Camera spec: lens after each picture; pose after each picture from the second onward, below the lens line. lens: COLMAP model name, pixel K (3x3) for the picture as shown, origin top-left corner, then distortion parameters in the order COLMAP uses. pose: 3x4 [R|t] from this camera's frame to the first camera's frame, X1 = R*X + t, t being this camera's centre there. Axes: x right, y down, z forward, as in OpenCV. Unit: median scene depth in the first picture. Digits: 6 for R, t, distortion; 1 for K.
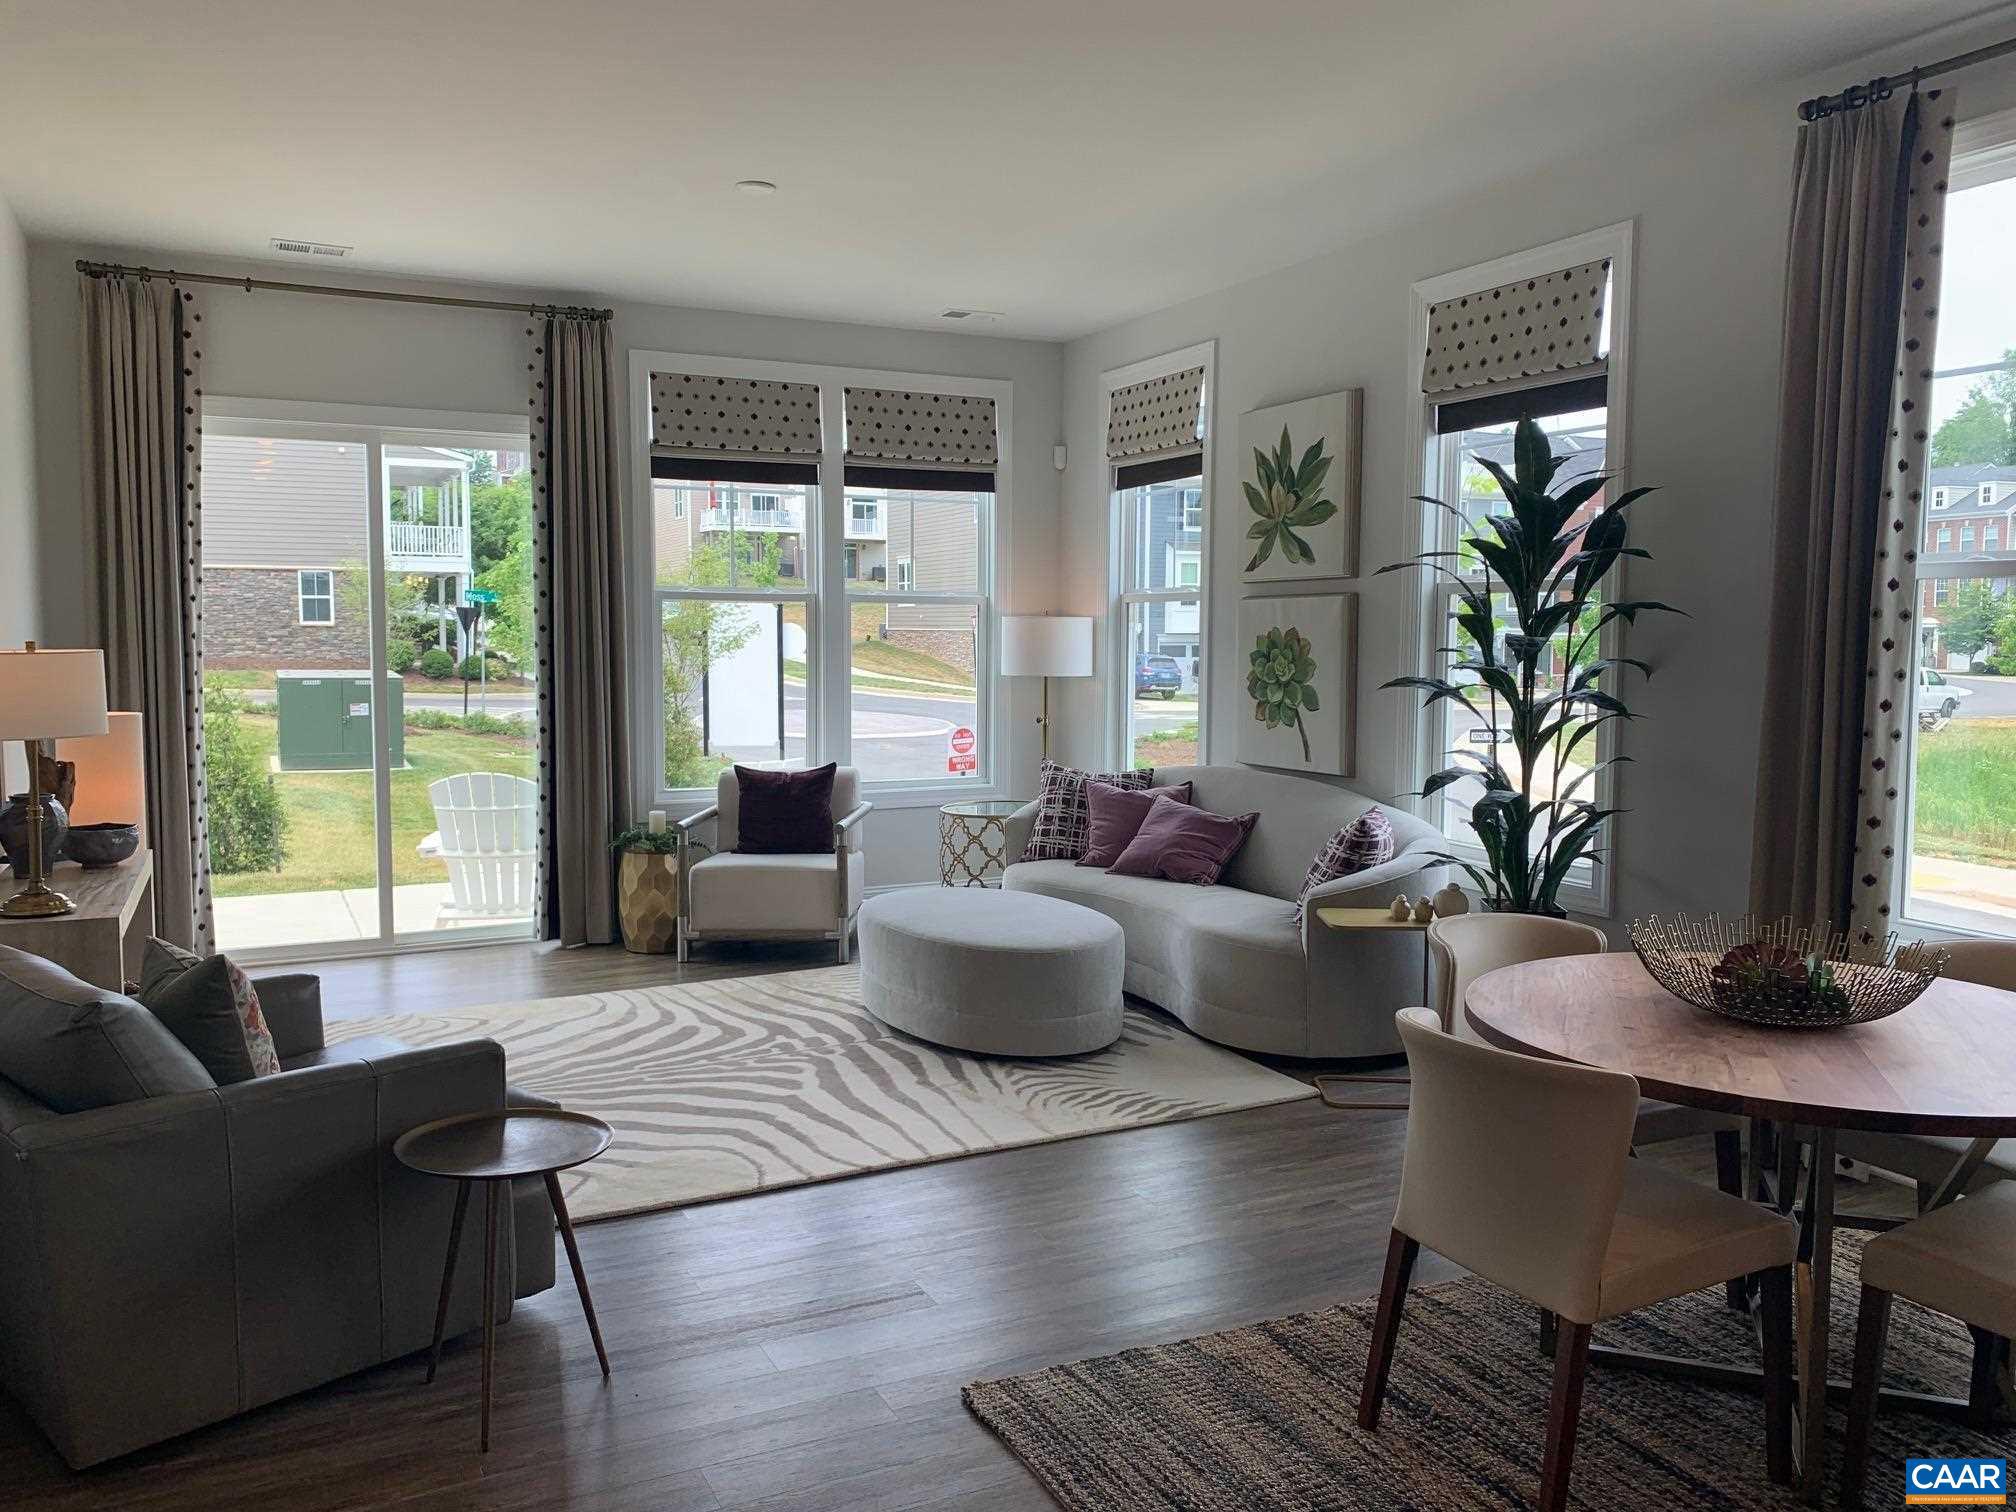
lens RADIAL K [[1548.0, 0, 1008.0], [0, 1548.0, 756.0], [0, 0, 1]] dist [-0.004831, -0.006805]
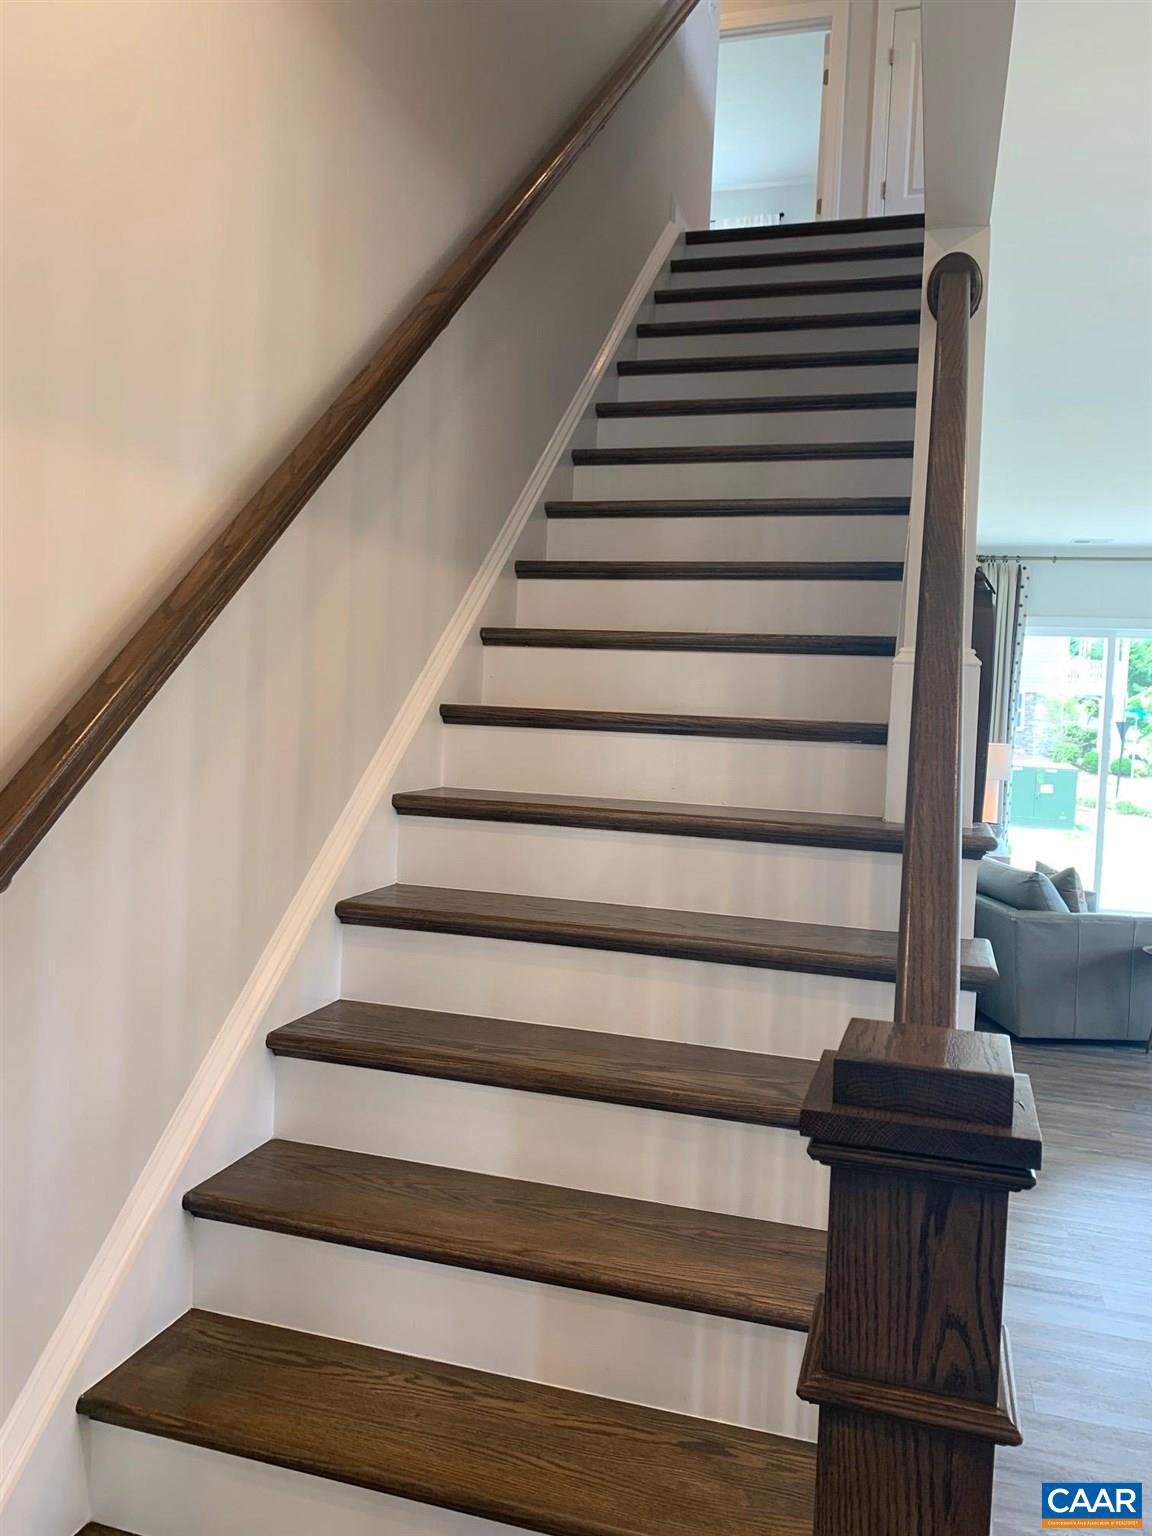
lens RADIAL K [[1179.4, 0, 576.0], [0, 1179.4, 768.0], [0, 0, 1]] dist [-0.004831, -0.006805]
pose [[0.722561, 0.058818, -0.688800, 0.105343], [-0.095042, 0.995365, -0.014704, 0.033900], [0.684743, 0.076090, 0.724802, -0.449810]]
